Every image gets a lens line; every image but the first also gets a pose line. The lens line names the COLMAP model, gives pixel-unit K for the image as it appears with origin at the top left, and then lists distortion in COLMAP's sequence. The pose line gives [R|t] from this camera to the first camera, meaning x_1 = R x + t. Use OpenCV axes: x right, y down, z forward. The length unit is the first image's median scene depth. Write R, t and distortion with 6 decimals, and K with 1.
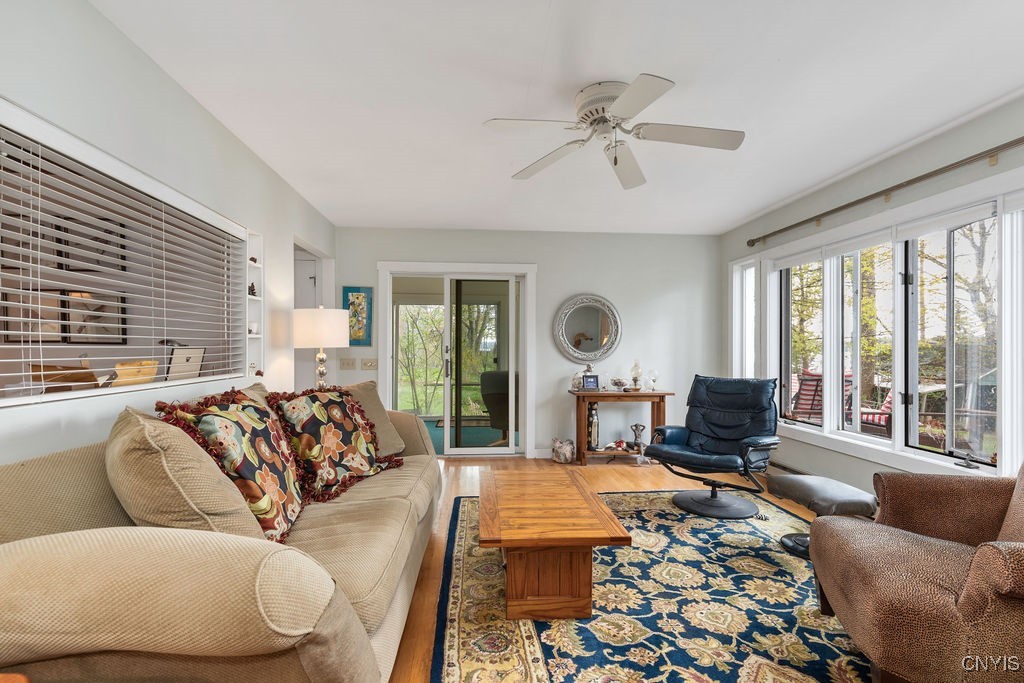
lens RADIAL K [[461.5, 0, 509.4], [0, 461.5, 347.1], [0, 0, 1]] dist [0.002739, -0.000380]
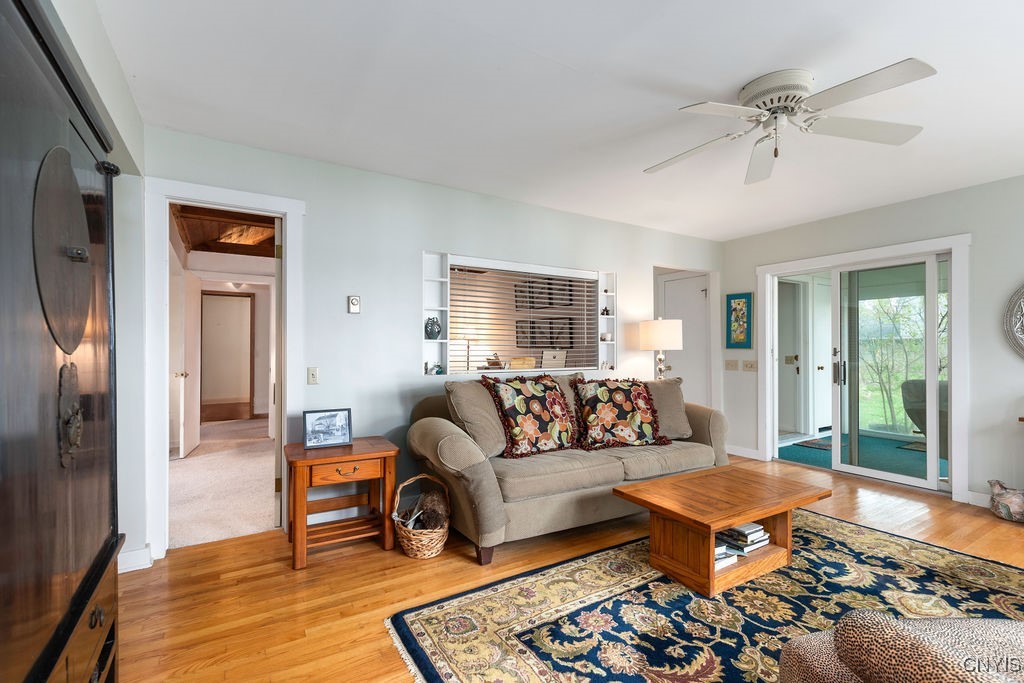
lens RADIAL K [[461.5, 0, 509.4], [0, 461.5, 347.1], [0, 0, 1]] dist [0.002739, -0.000380]
pose [[0.445571, -0.008000, -0.895211, 0.742896], [0.002581, 0.999967, -0.007652, 0.002379], [0.895243, 0.001099, 0.445577, 0.075038]]
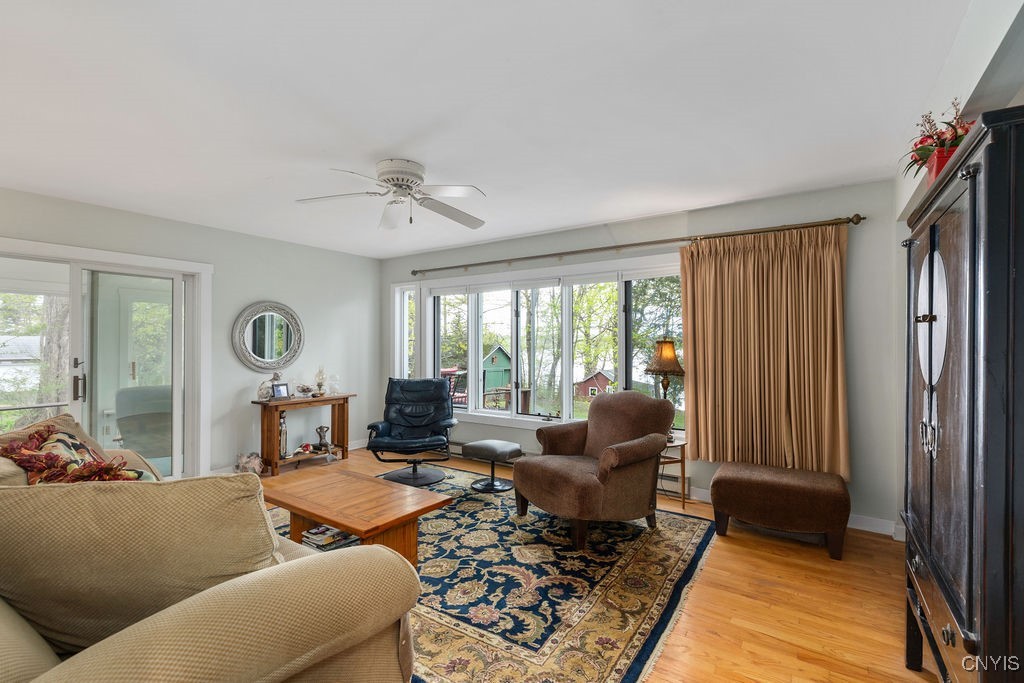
lens RADIAL K [[460.6, 0, 512.0], [0, 460.6, 341.5], [0, 0, 1]] dist [0.001701, -0.000058]
pose [[0.623475, 0.002071, 0.781840, -0.539570], [0.001592, 0.999991, -0.003918, -0.048513], [-0.781841, 0.003688, 0.623466, -0.028933]]
